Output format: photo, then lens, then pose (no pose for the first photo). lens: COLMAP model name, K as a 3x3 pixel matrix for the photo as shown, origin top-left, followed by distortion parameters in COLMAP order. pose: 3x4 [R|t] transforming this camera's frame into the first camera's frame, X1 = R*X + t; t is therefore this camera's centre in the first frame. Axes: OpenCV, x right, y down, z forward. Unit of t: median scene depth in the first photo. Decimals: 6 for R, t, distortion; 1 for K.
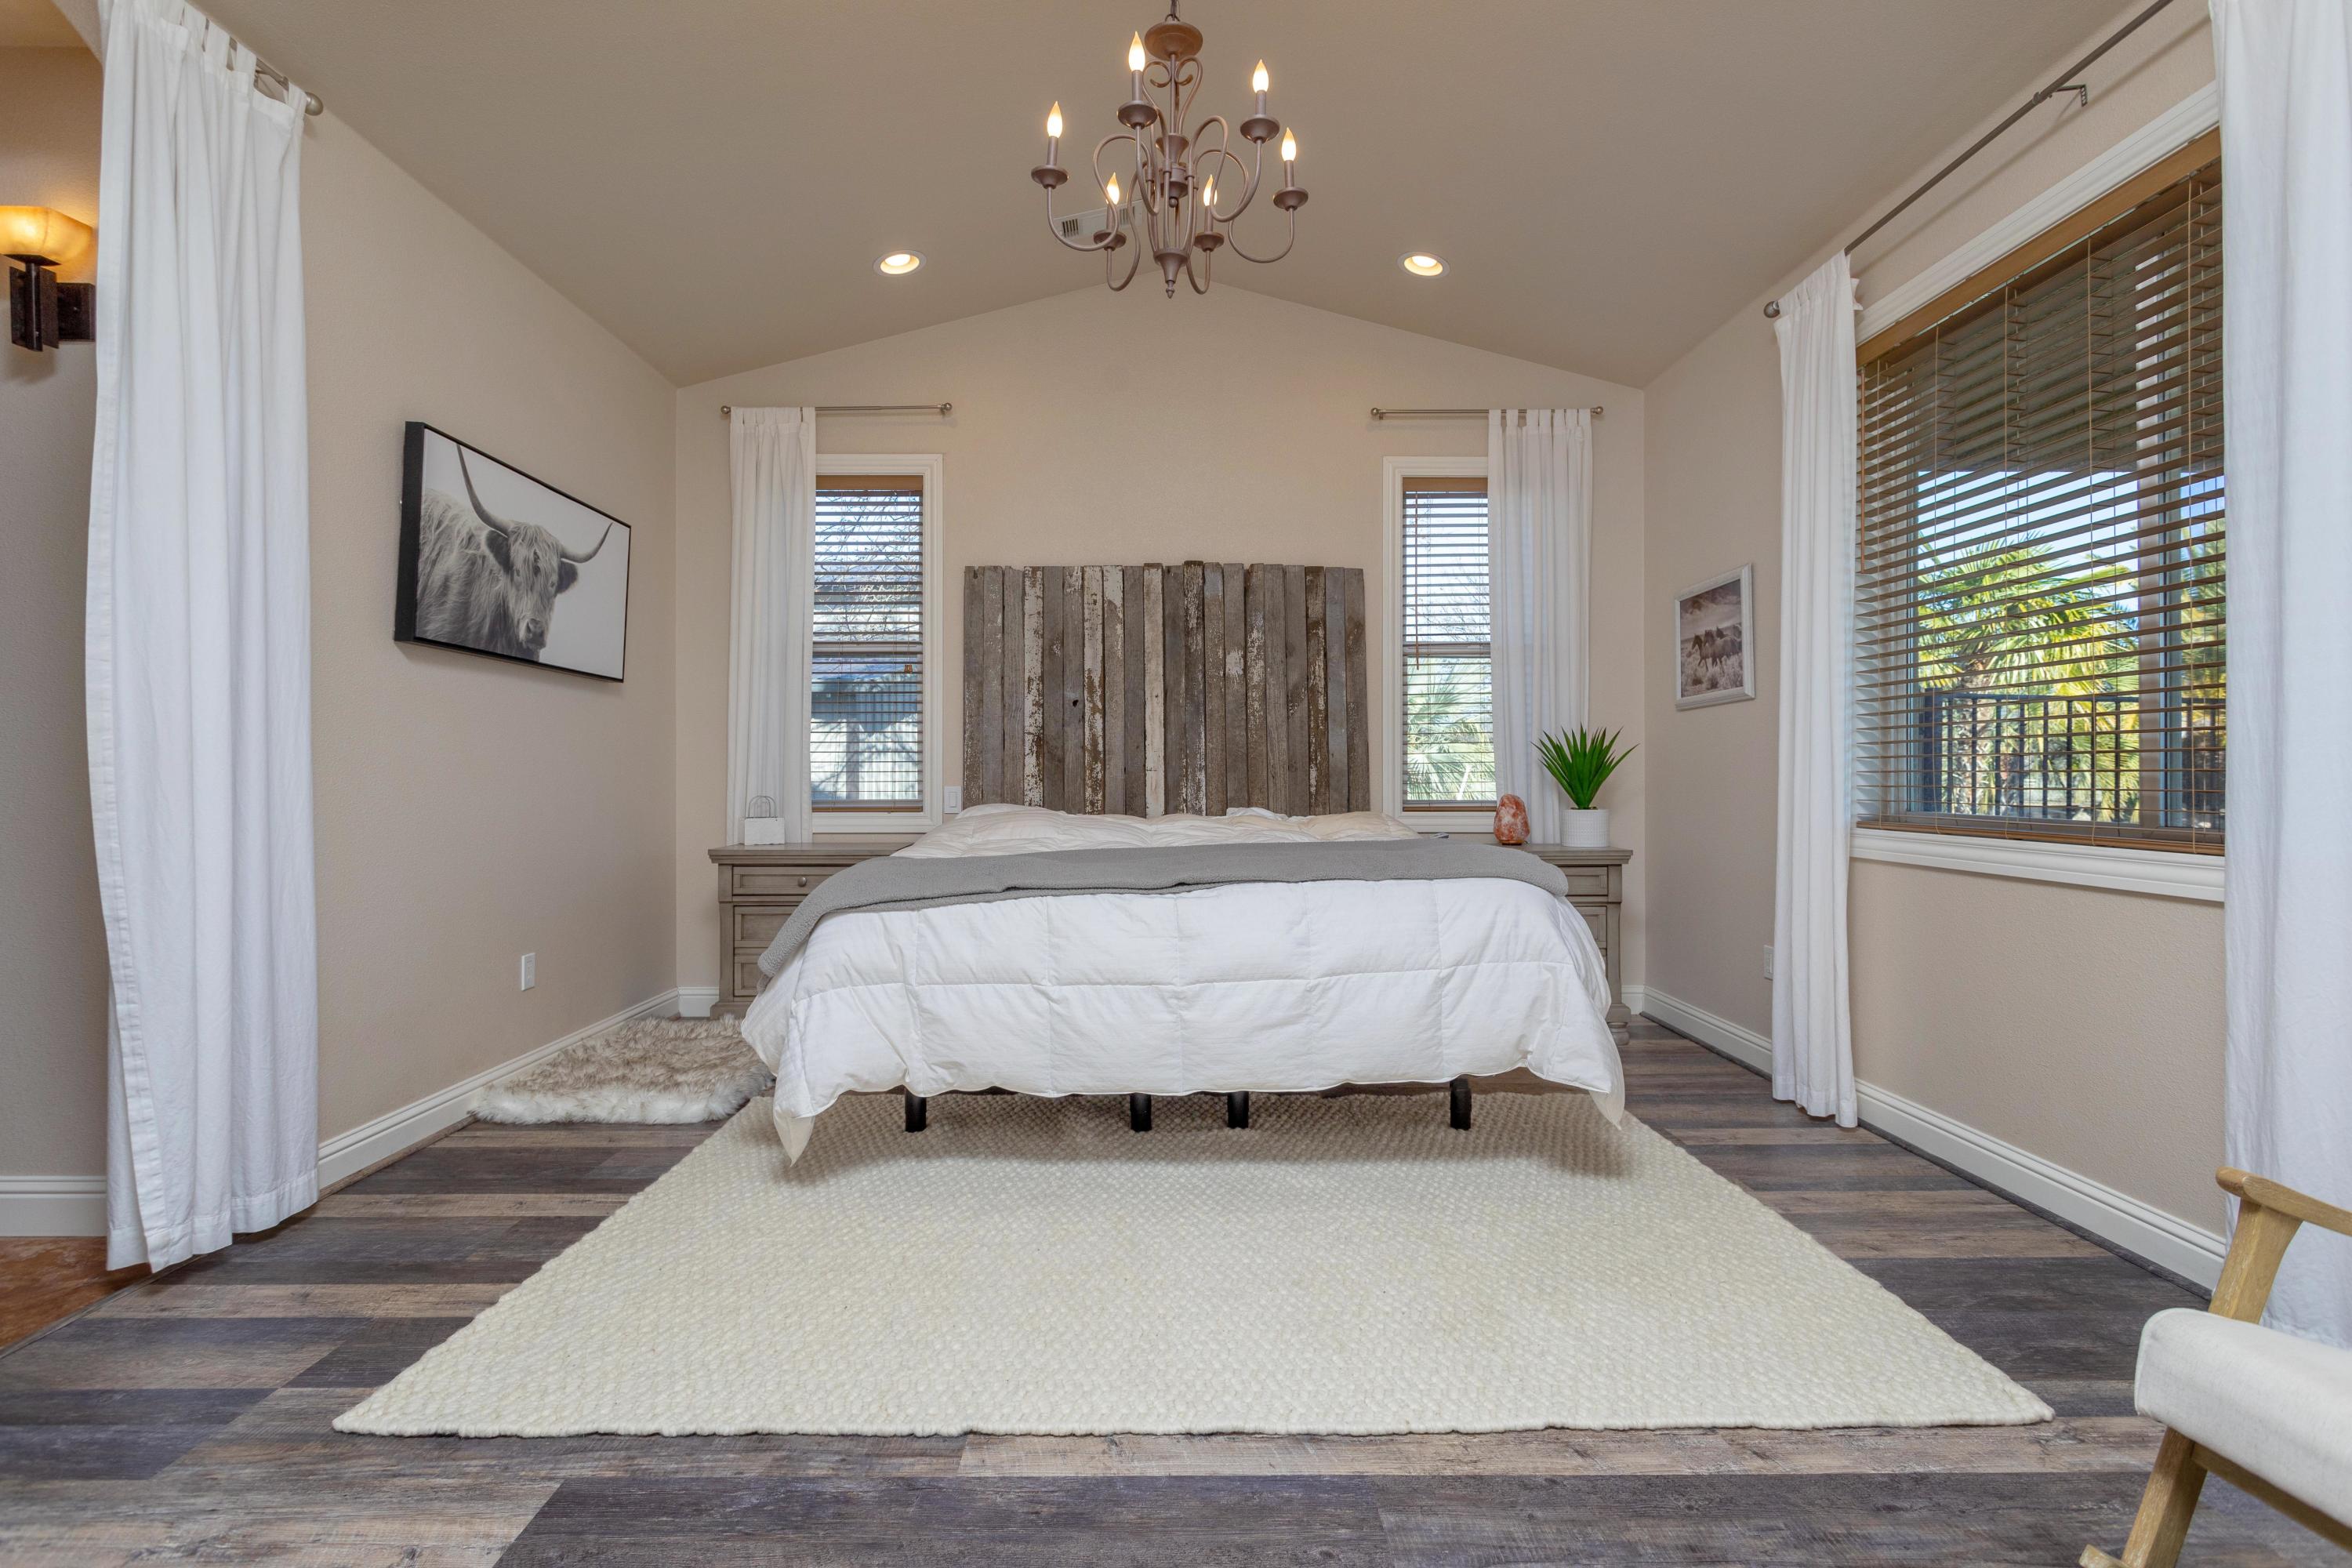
lens RADIAL K [[1121.7, 0, 1168.1], [0, 1121.7, 759.0], [0, 0, 1]] dist [-0.000614, 0.001125]
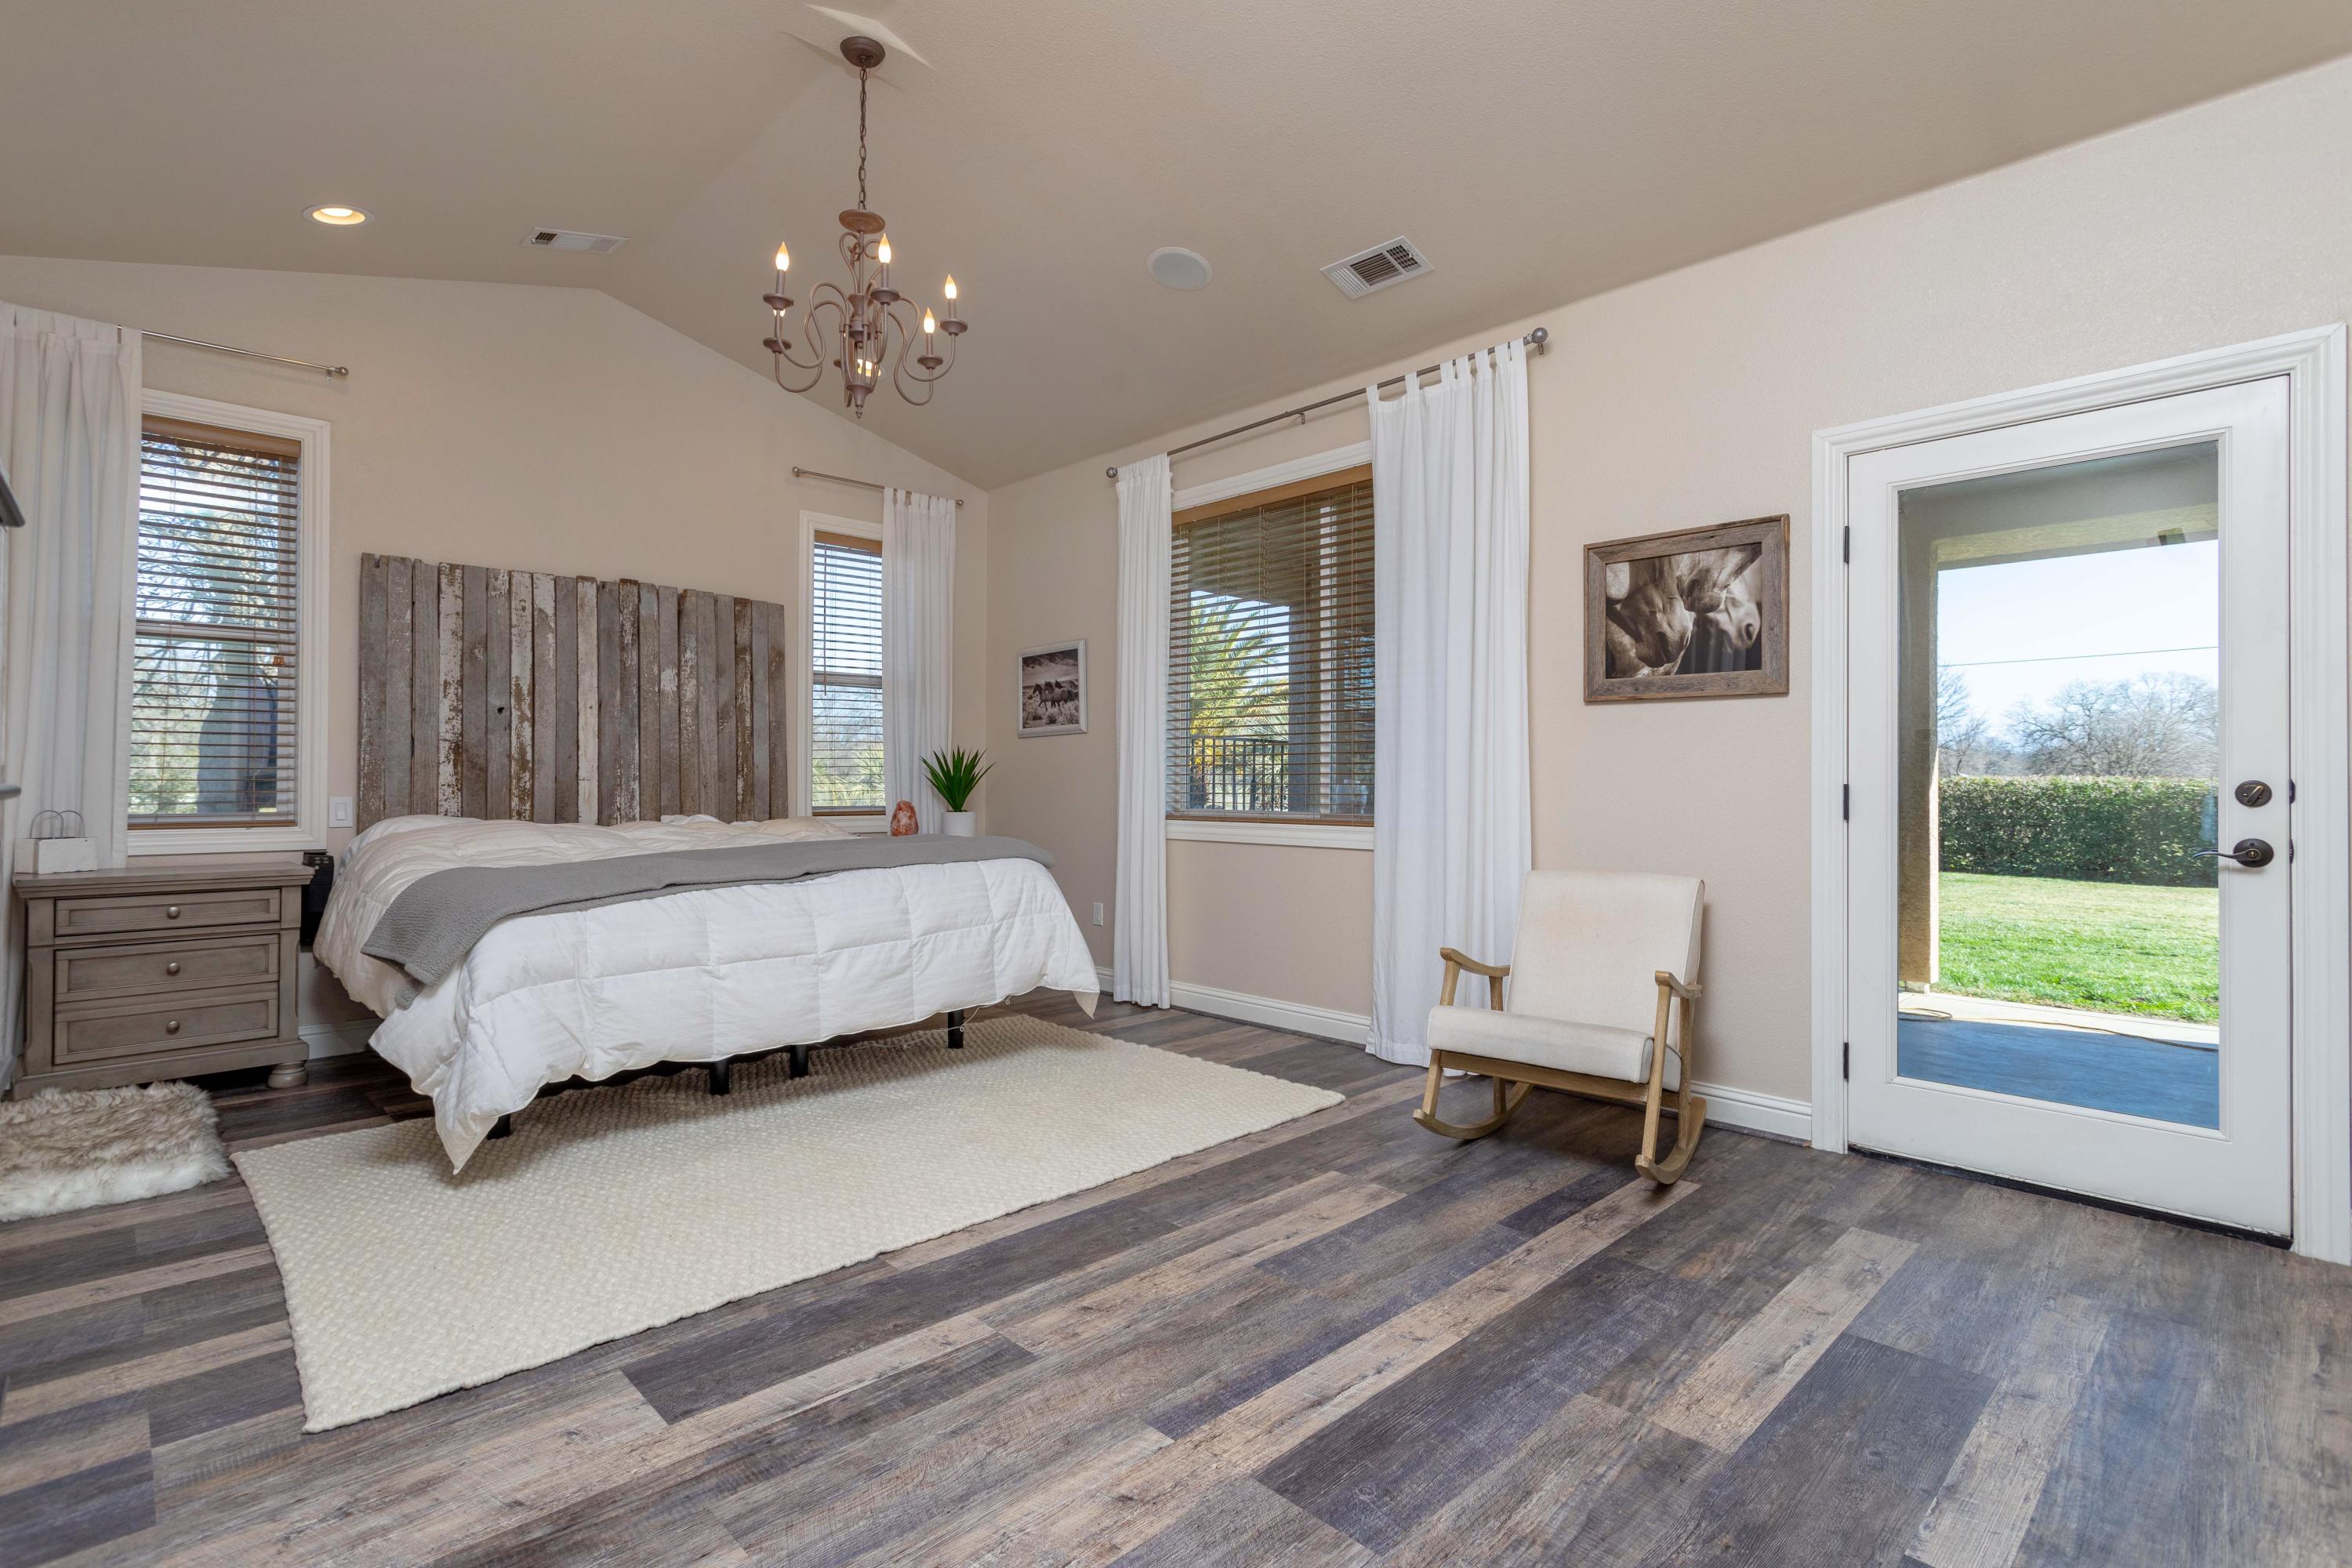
lens RADIAL K [[1121.7, 0, 1168.1], [0, 1121.7, 759.0], [0, 0, 1]] dist [-0.000614, 0.001125]
pose [[0.722167, 0.017395, 0.691500, -0.348436], [-0.011730, 0.999848, -0.012902, -0.002147], [-0.691620, 0.001206, 0.722261, -0.102831]]
